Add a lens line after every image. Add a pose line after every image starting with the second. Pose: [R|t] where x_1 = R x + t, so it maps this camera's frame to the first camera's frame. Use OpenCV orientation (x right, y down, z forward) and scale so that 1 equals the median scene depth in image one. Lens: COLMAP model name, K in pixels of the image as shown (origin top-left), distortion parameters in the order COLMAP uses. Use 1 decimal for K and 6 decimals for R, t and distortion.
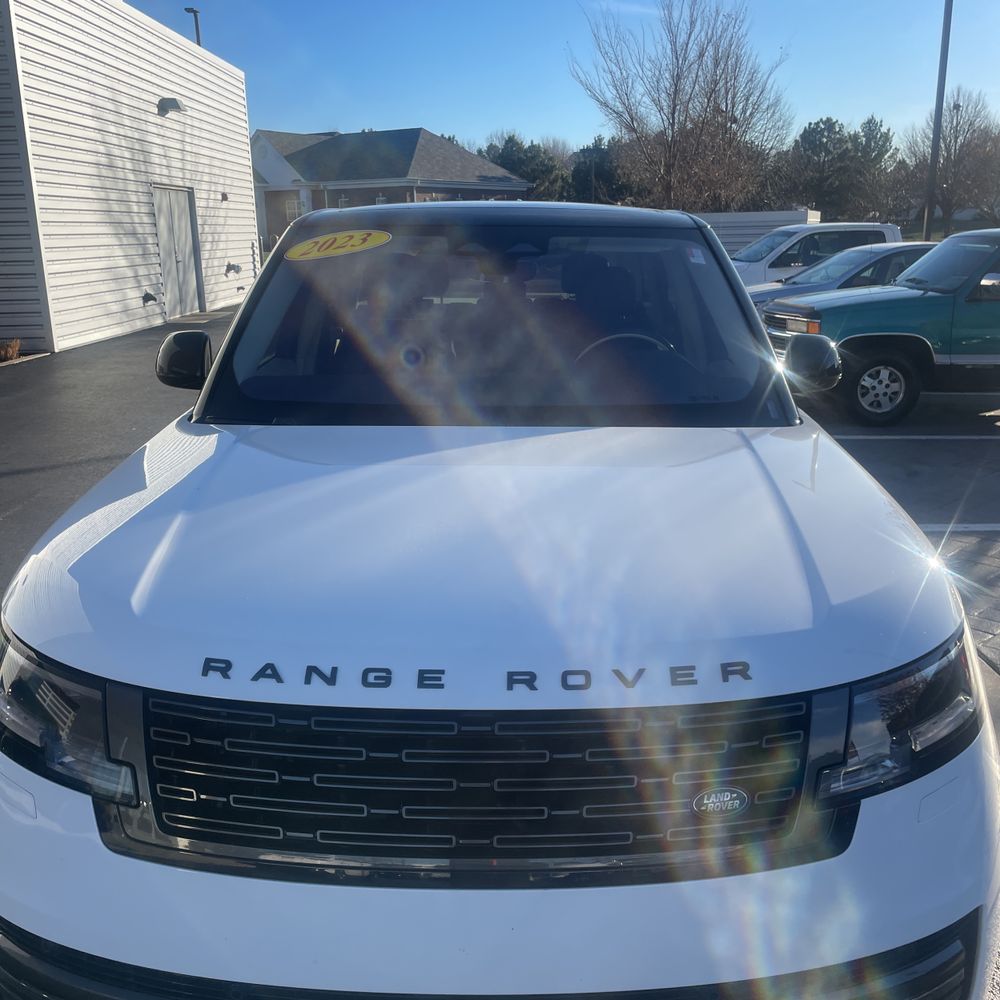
lens RADIAL K [[1002.9, 0, 500.3], [0, 1002.9, 495.2], [0, 0, 1]] dist [0.094514, -0.129285]
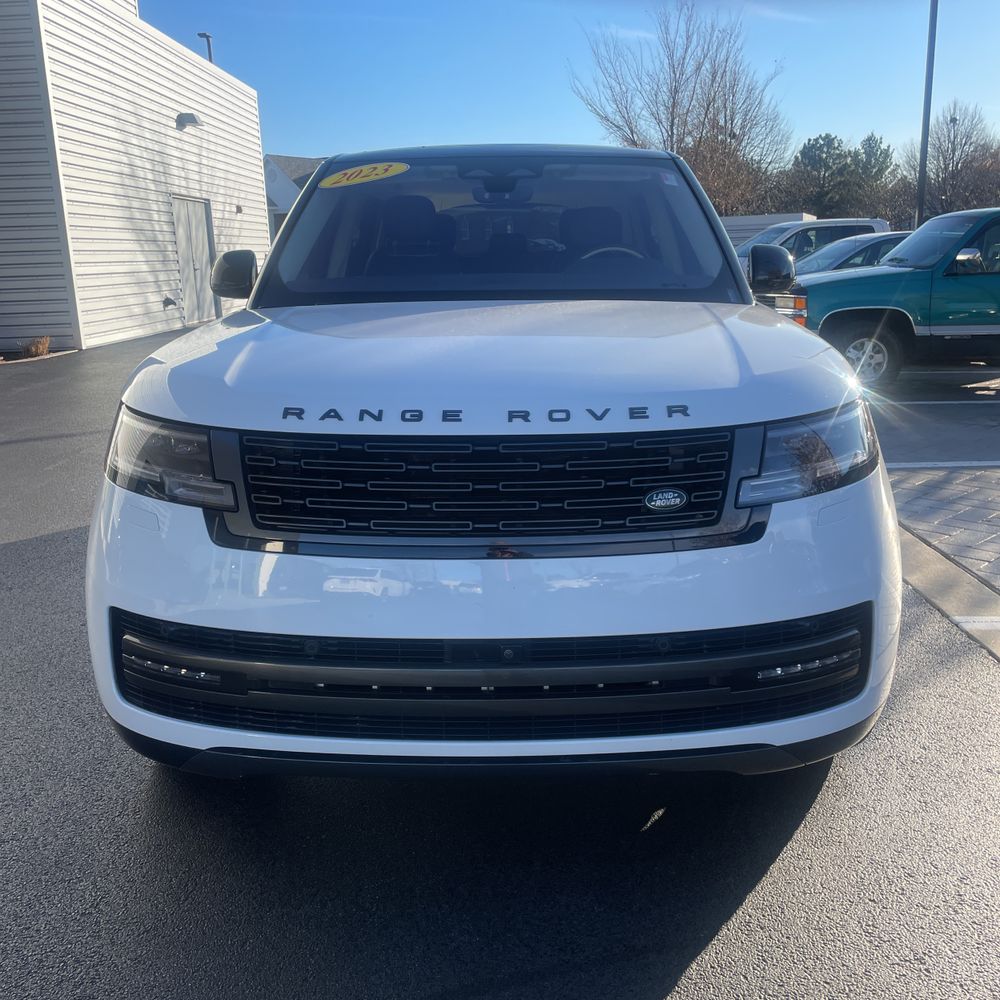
lens RADIAL K [[1005.7, 0, 499.8], [0, 1005.7, 490.4], [0, 0, 1]] dist [0.090887, -0.116557]
pose [[0.999875, -0.012979, -0.008994, 0.000660], [0.012721, 0.999520, -0.028241, 0.032888], [0.009356, 0.028123, 0.999561, -0.035780]]
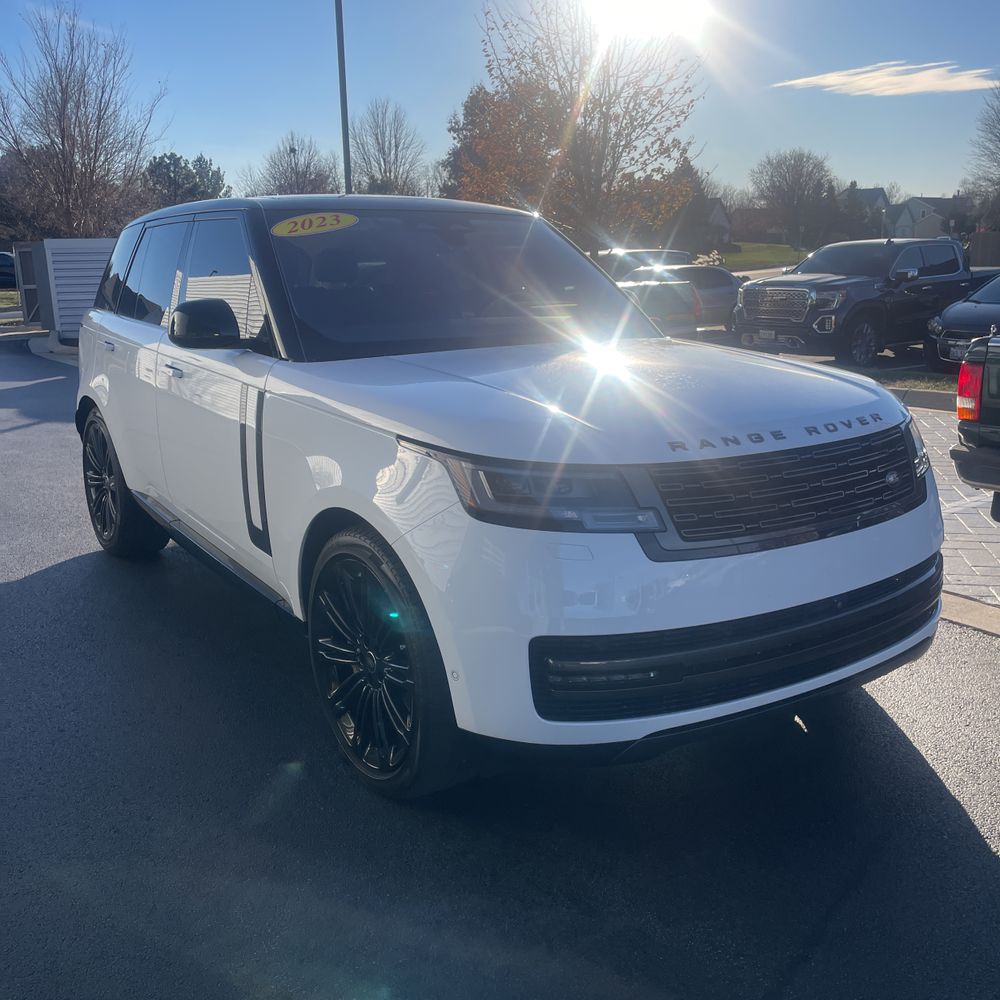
lens RADIAL K [[1005.7, 0, 499.8], [0, 1005.7, 490.4], [0, 0, 1]] dist [0.090887, -0.116557]
pose [[0.810275, -0.136956, 0.569822, -0.153470], [0.158180, 0.987333, 0.012376, 0.018295], [-0.564298, 0.080106, 0.821675, -0.019586]]
